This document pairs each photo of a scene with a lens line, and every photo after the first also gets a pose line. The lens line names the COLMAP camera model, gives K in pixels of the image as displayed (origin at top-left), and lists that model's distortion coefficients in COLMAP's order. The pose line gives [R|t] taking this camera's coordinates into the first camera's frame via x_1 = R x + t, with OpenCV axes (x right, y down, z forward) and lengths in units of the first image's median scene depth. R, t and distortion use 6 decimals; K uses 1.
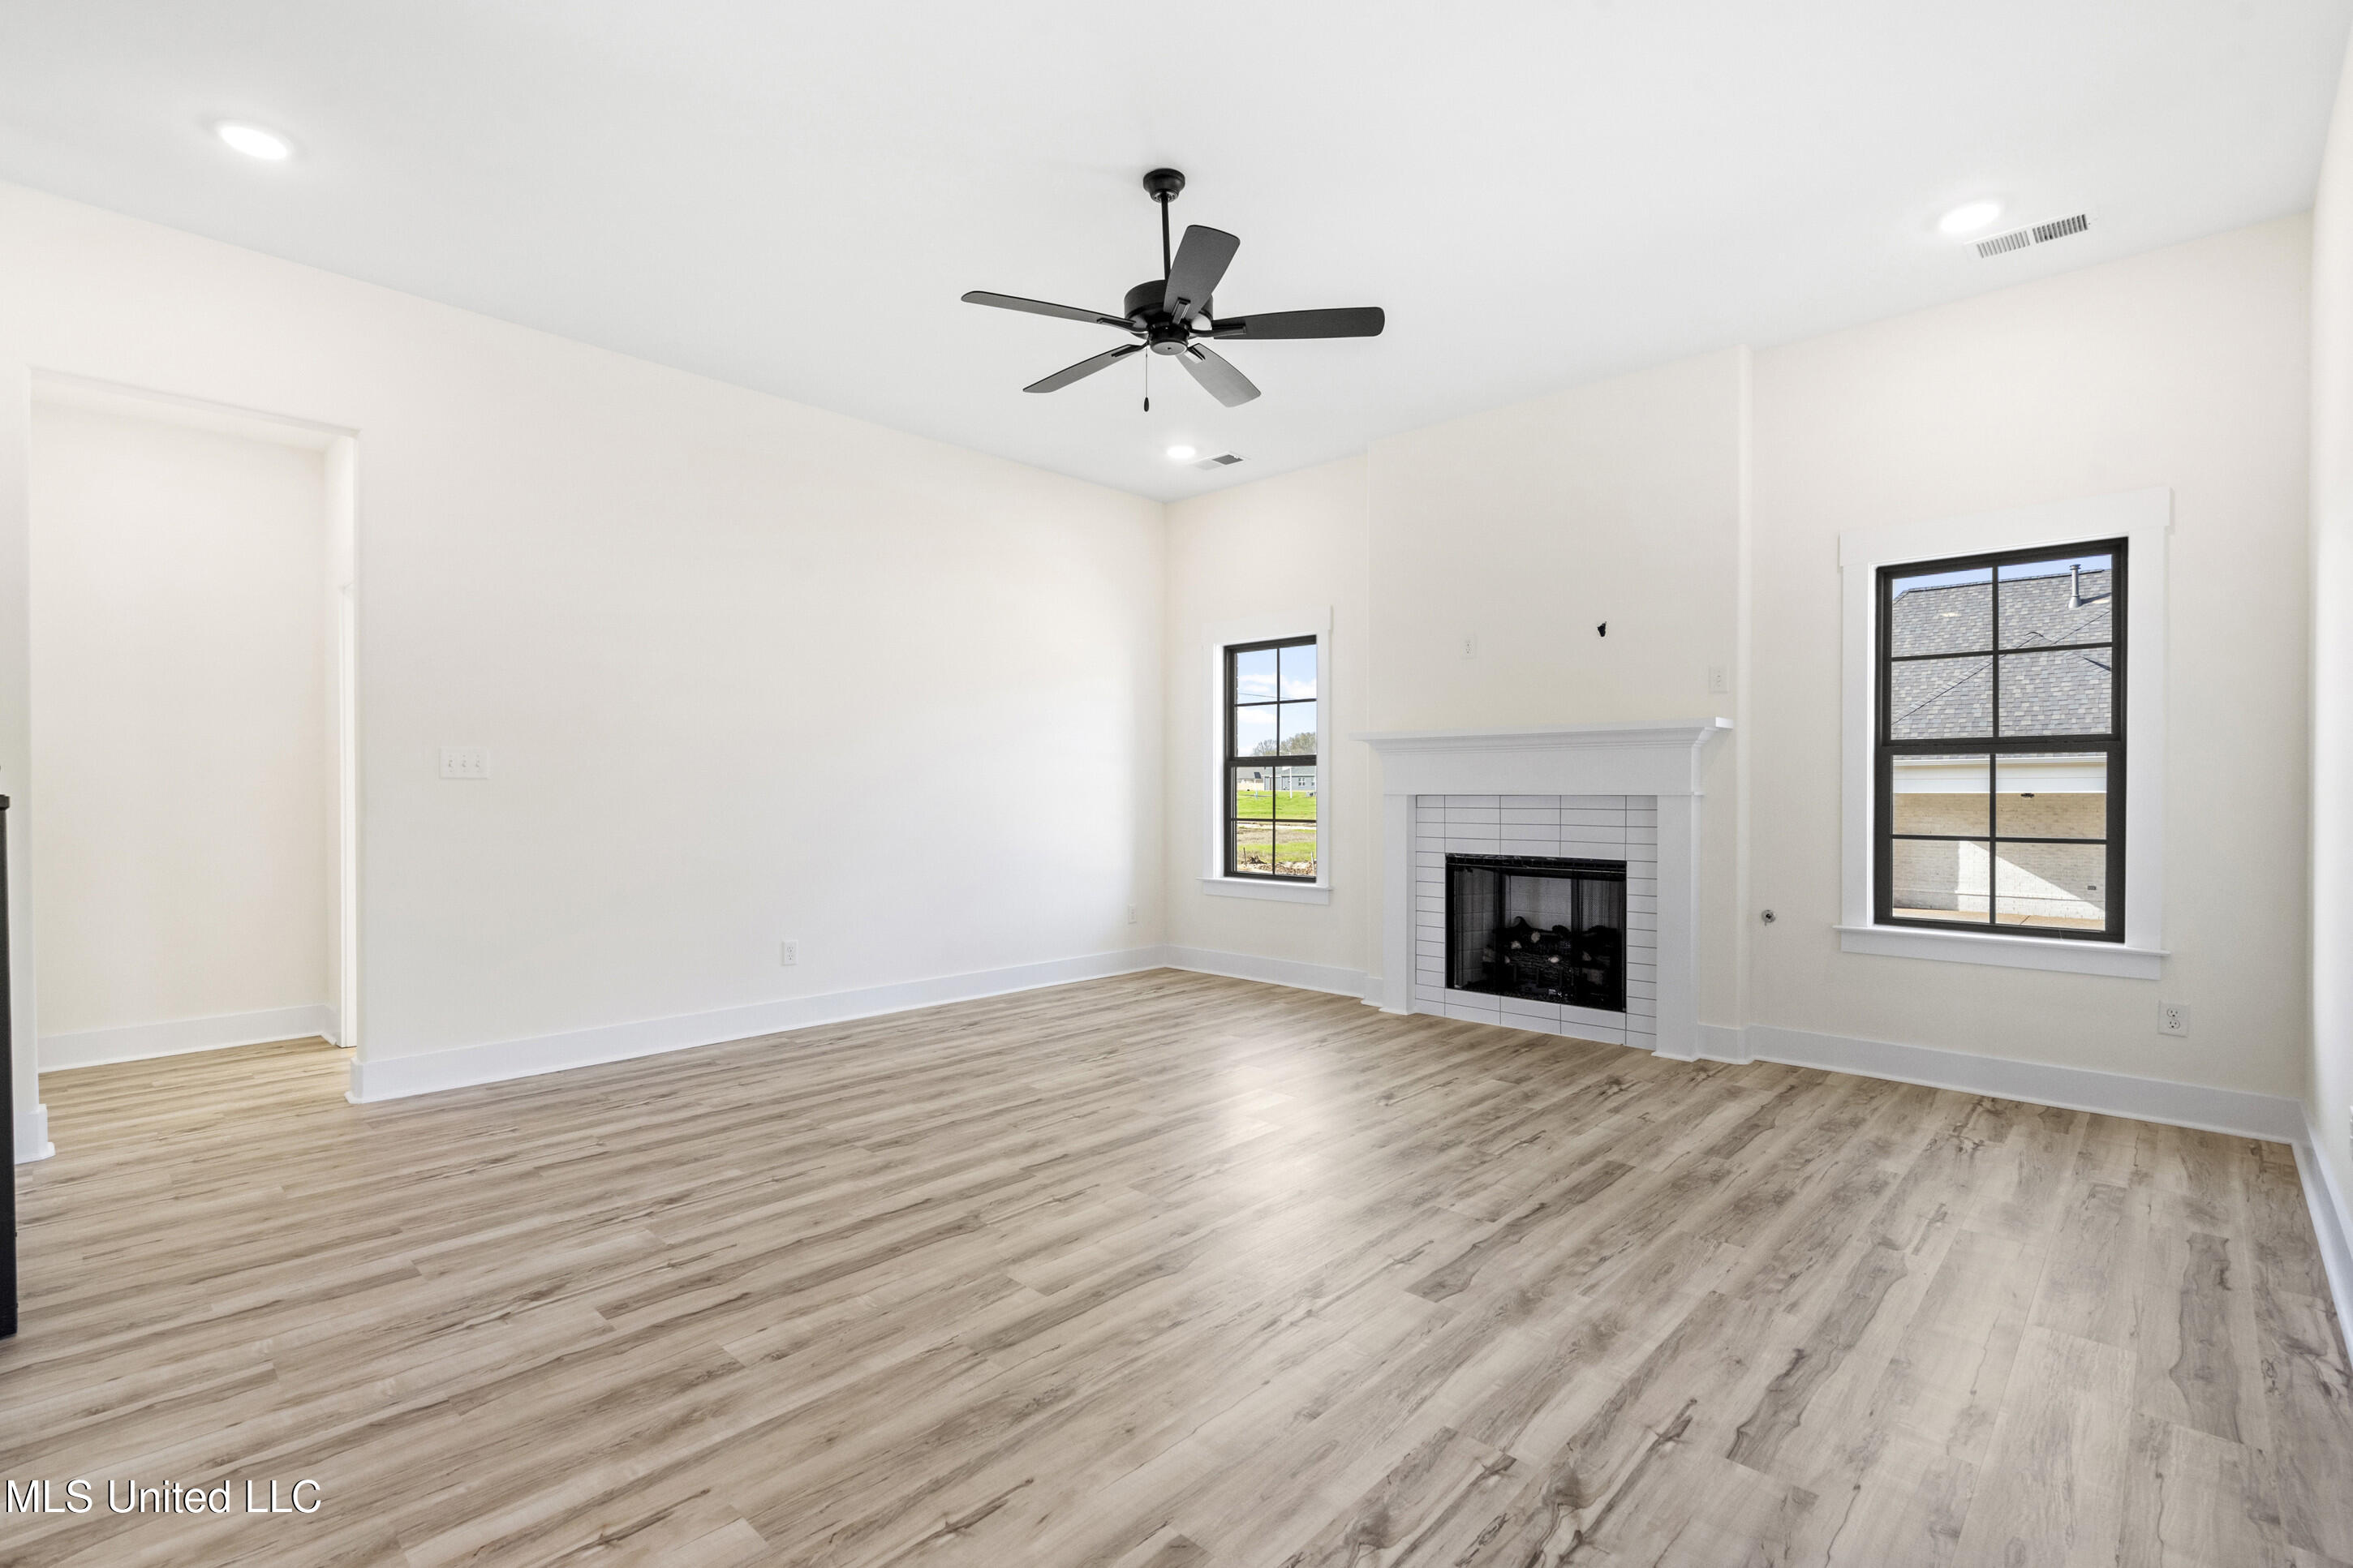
lens RADIAL K [[1069.6, 0, 1174.6], [0, 1069.6, 793.5], [0, 0, 1]] dist [-0.005793, 0.001631]
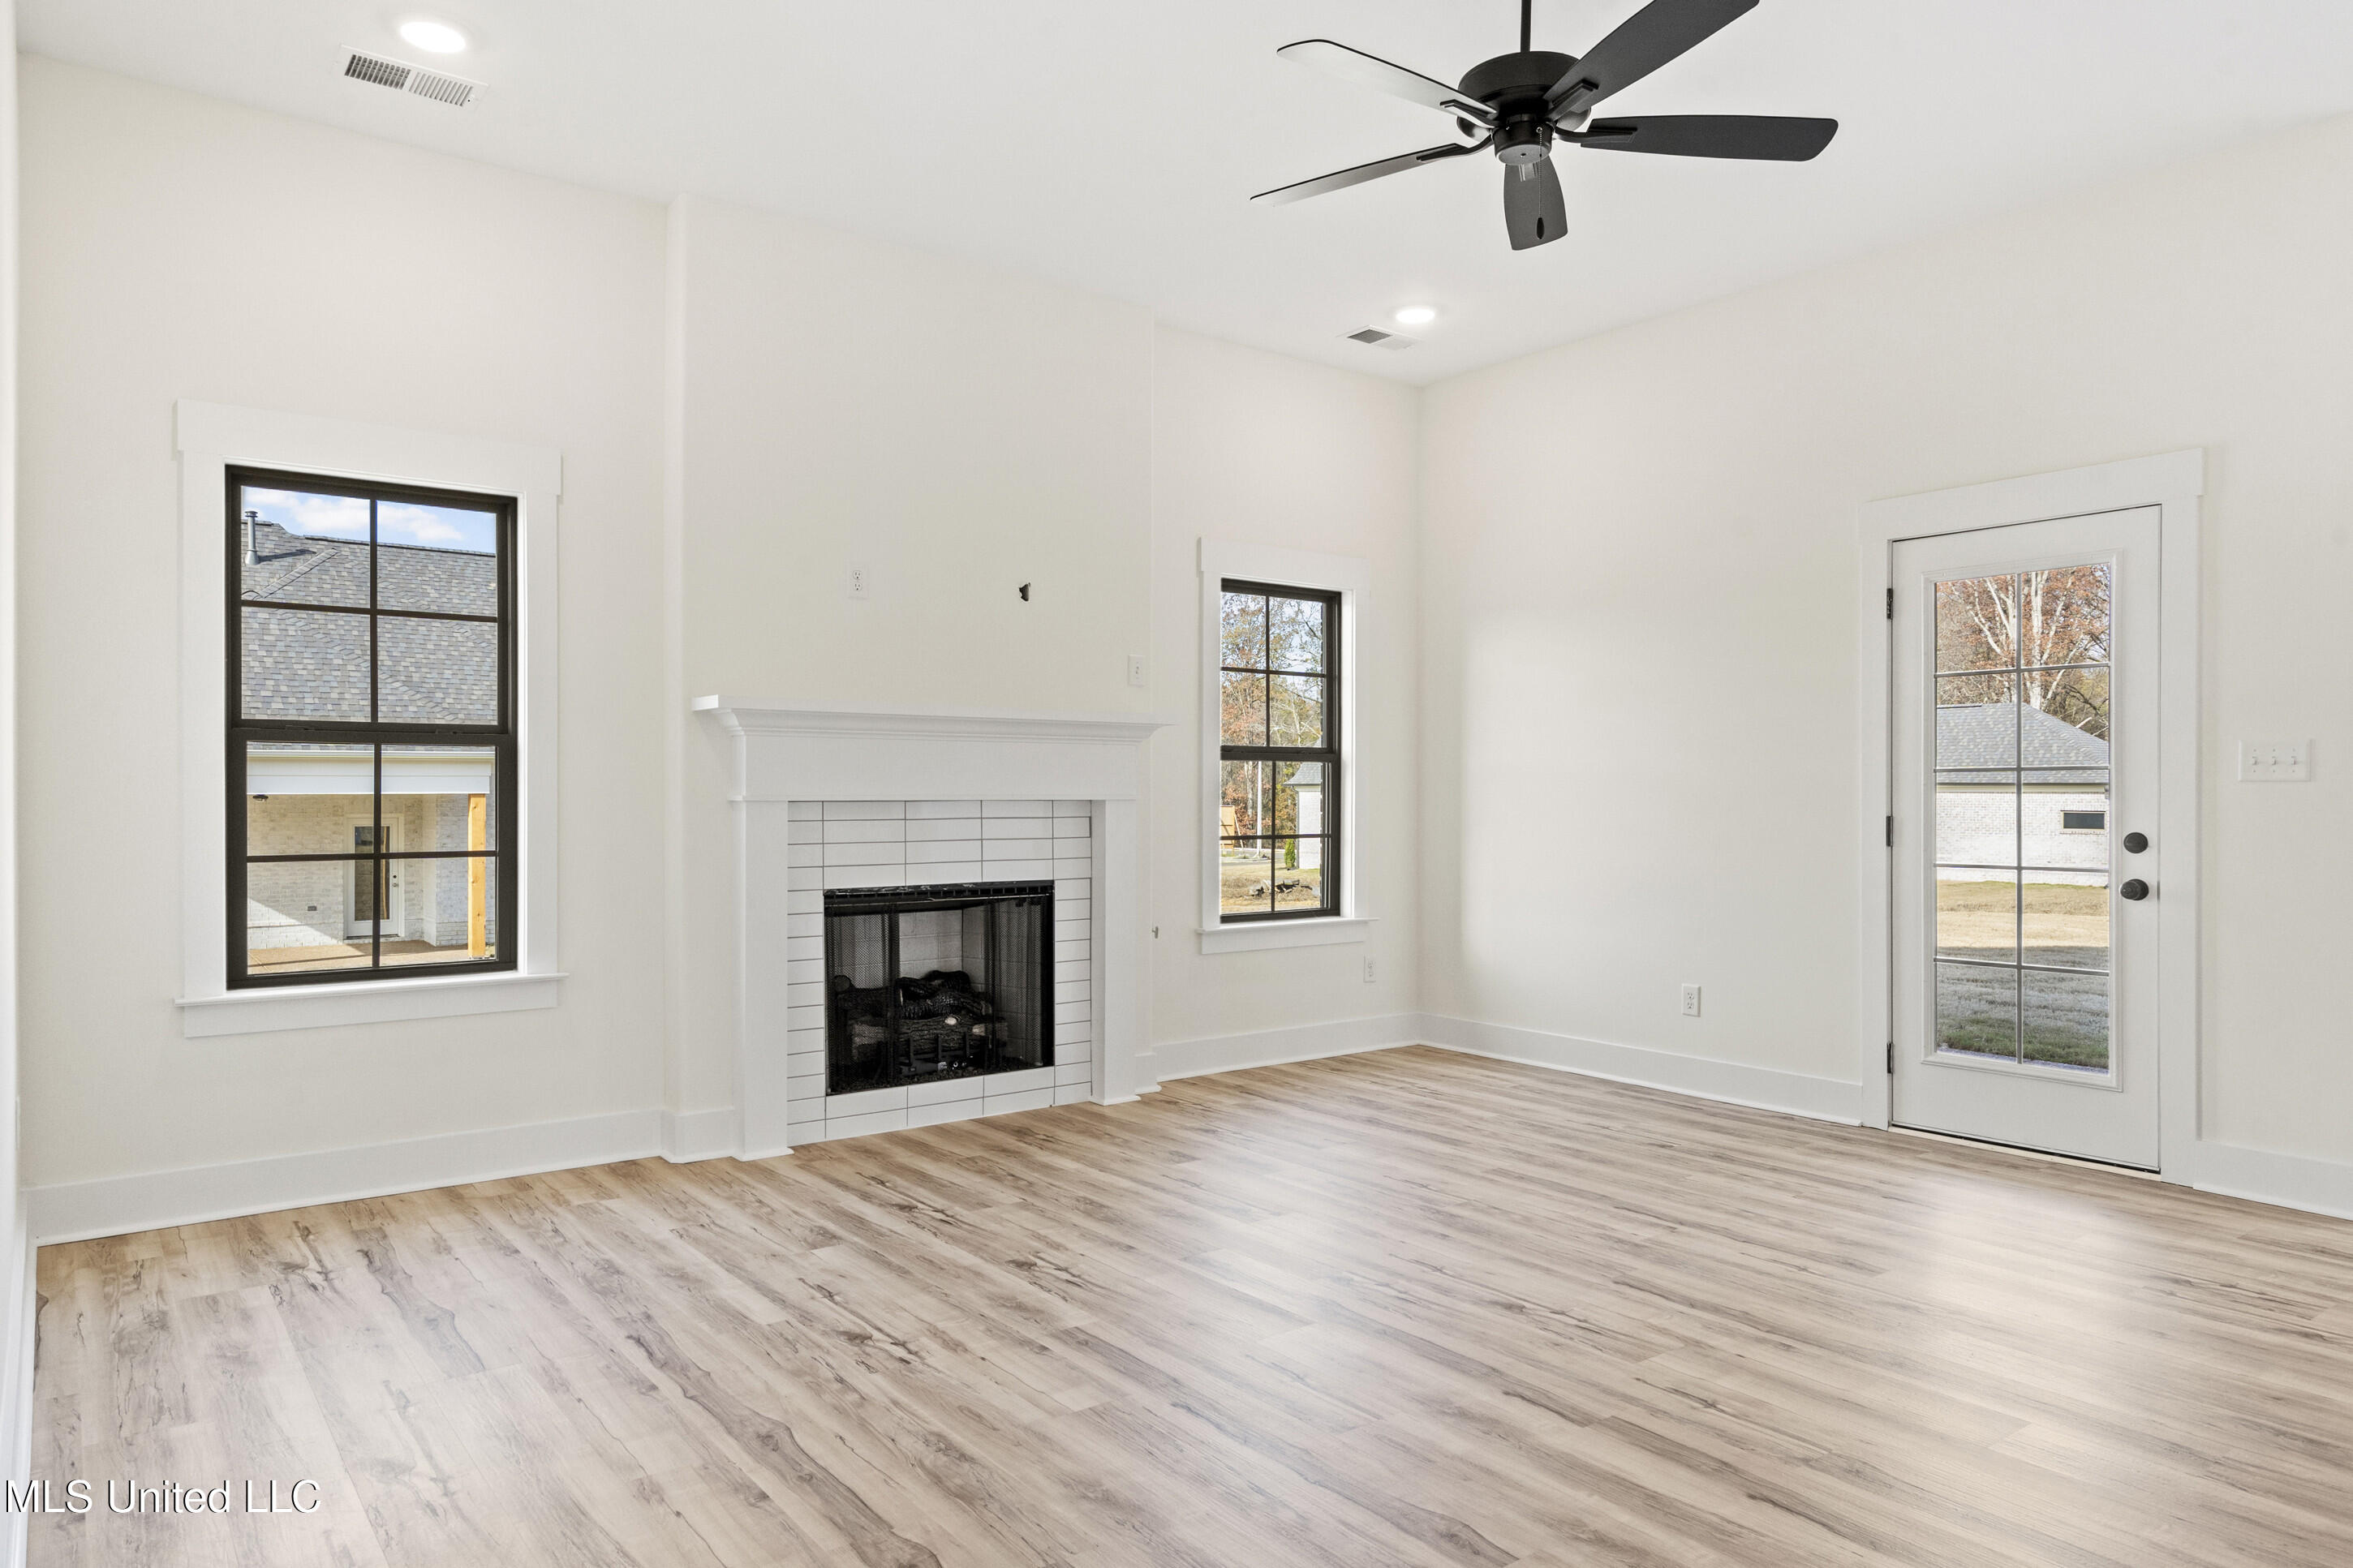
lens RADIAL K [[1448.3, 0, 1175.8], [0, 1448.3, 779.9], [0, 0, 1]] dist [0.008436, 0.002002]
pose [[0.174878, 0.008078, 0.984557, -0.852869], [0.001123, 0.999964, -0.008404, -0.005161], [-0.984589, 0.002575, 0.174863, 0.929472]]
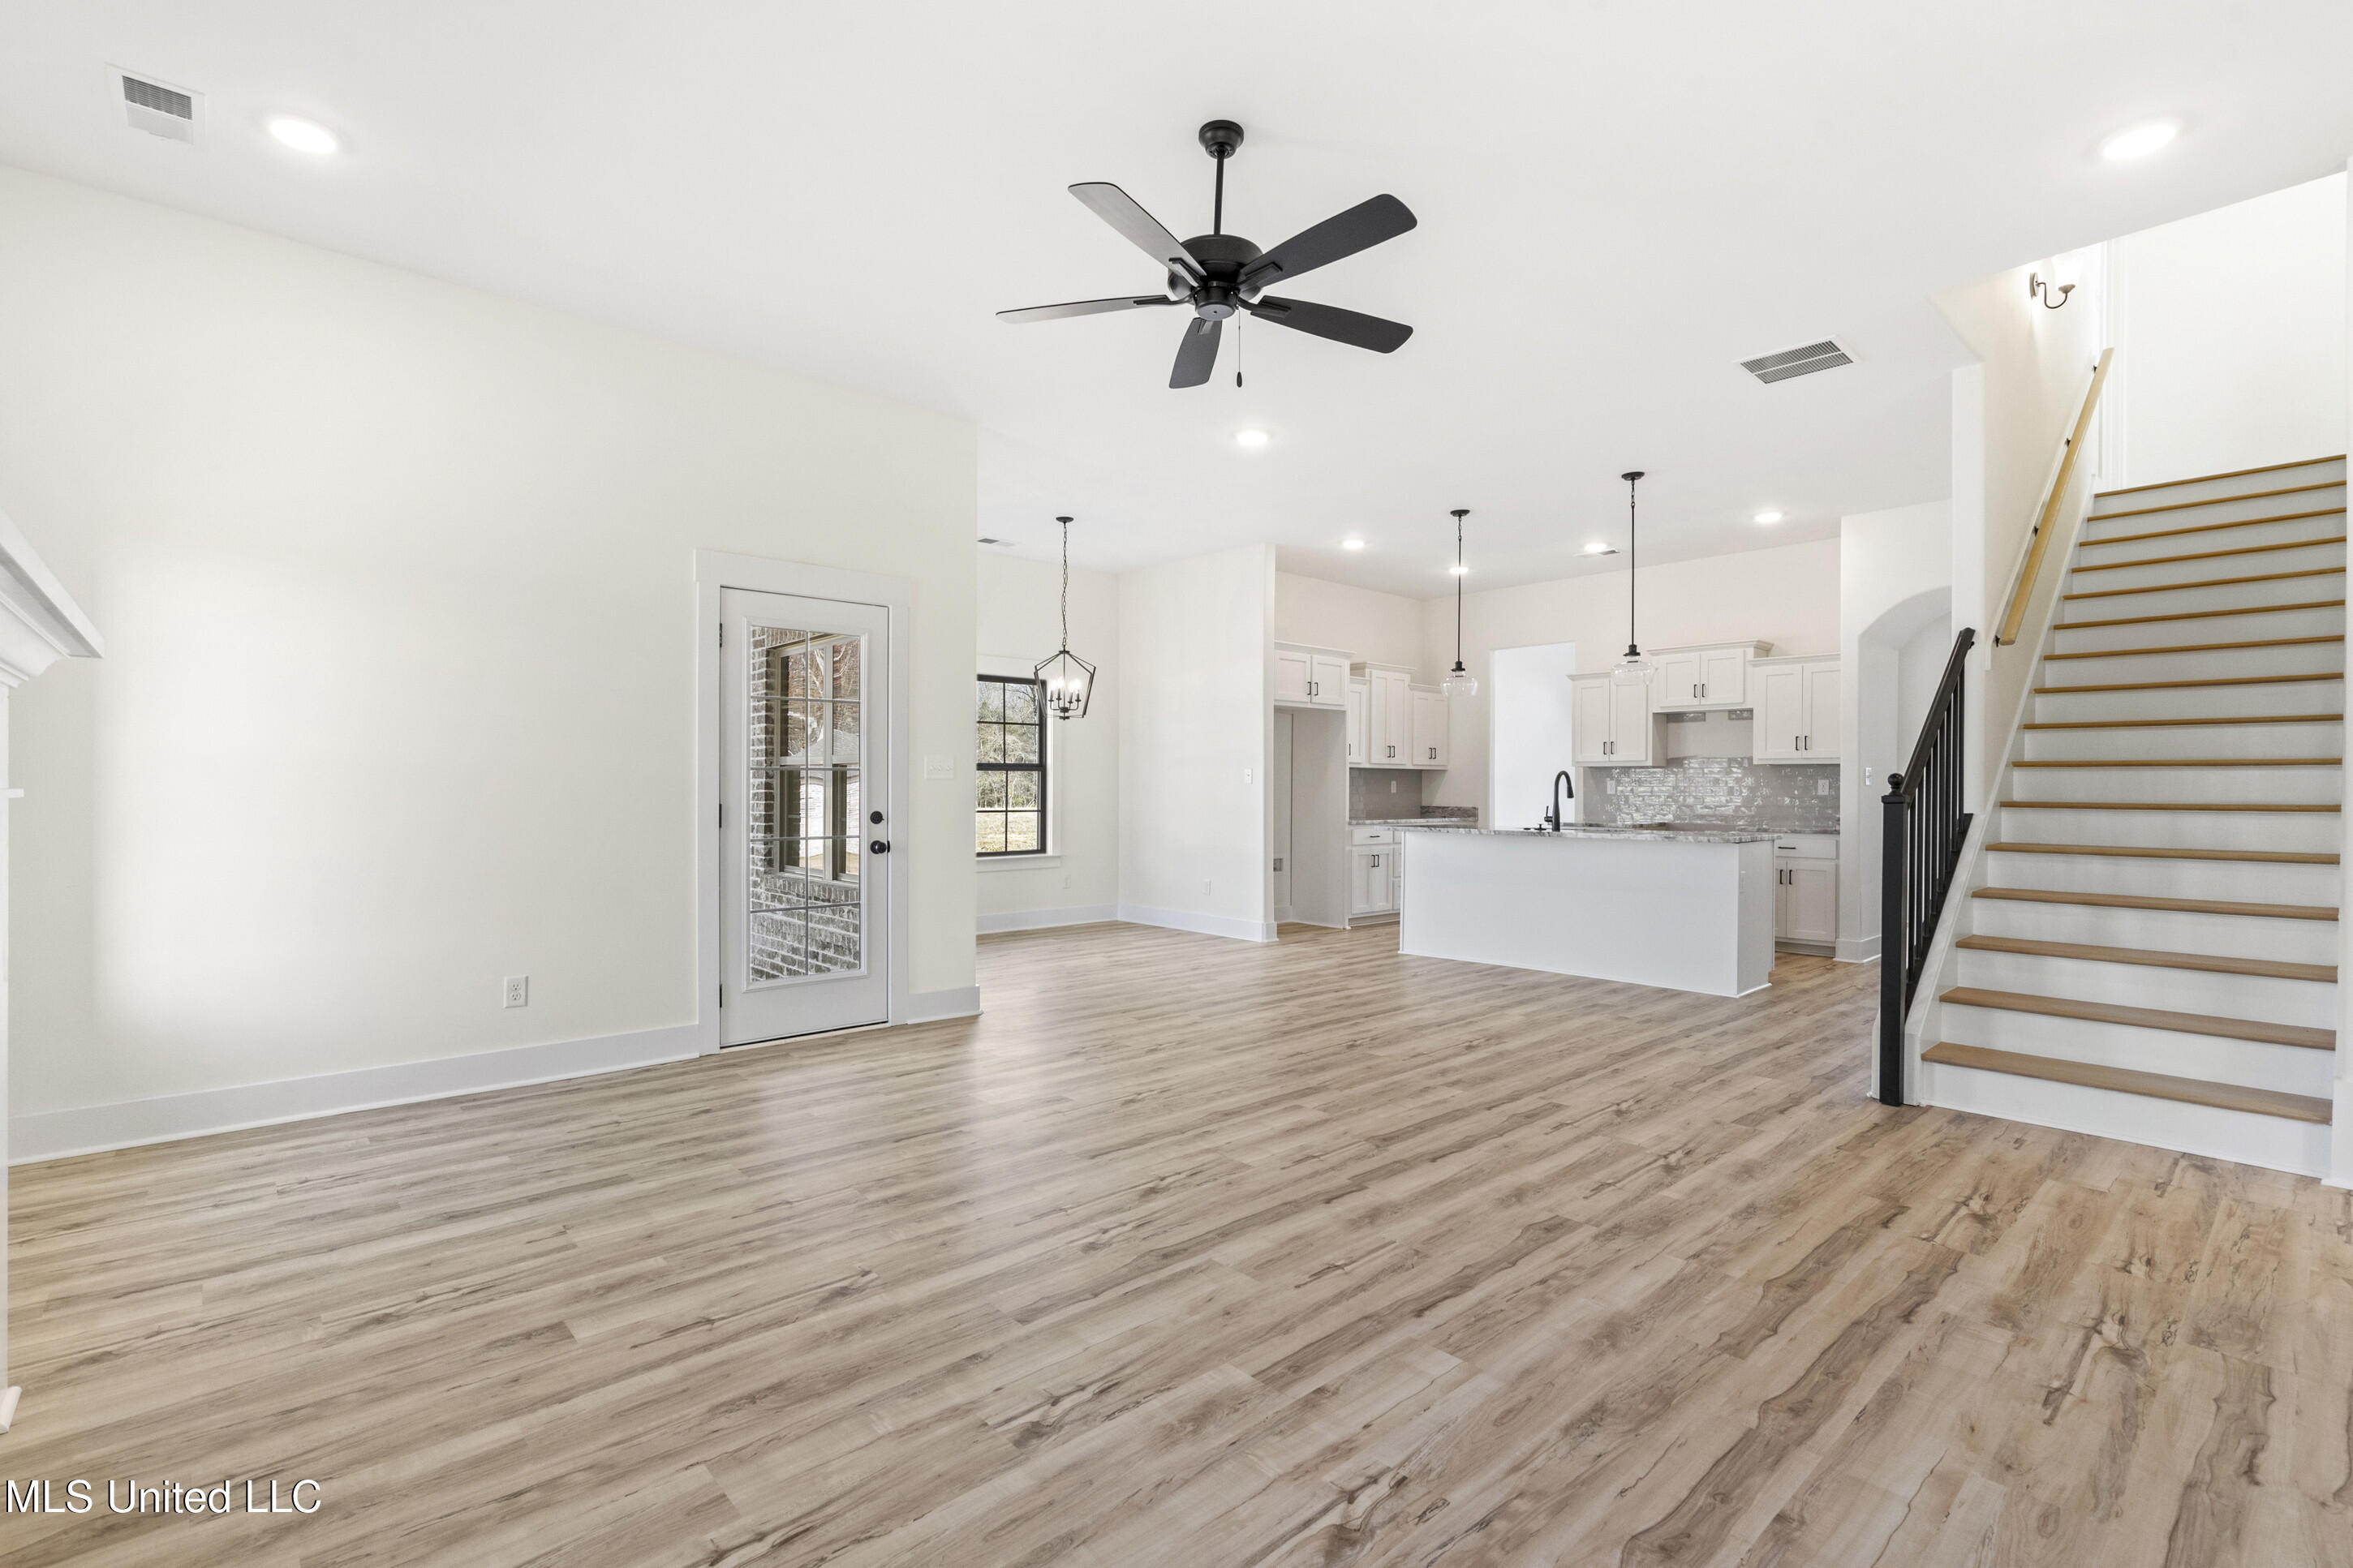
lens RADIAL K [[1069.6, 0, 1126.6], [0, 1069.6, 789.1], [0, 0, 1]] dist [-0.005793, 0.001631]
pose [[-0.992505, -0.004514, 0.122118, -0.038427], [-0.004126, 0.999986, 0.003427, -0.006614], [-0.122132, 0.002897, -0.992510, 1.696917]]
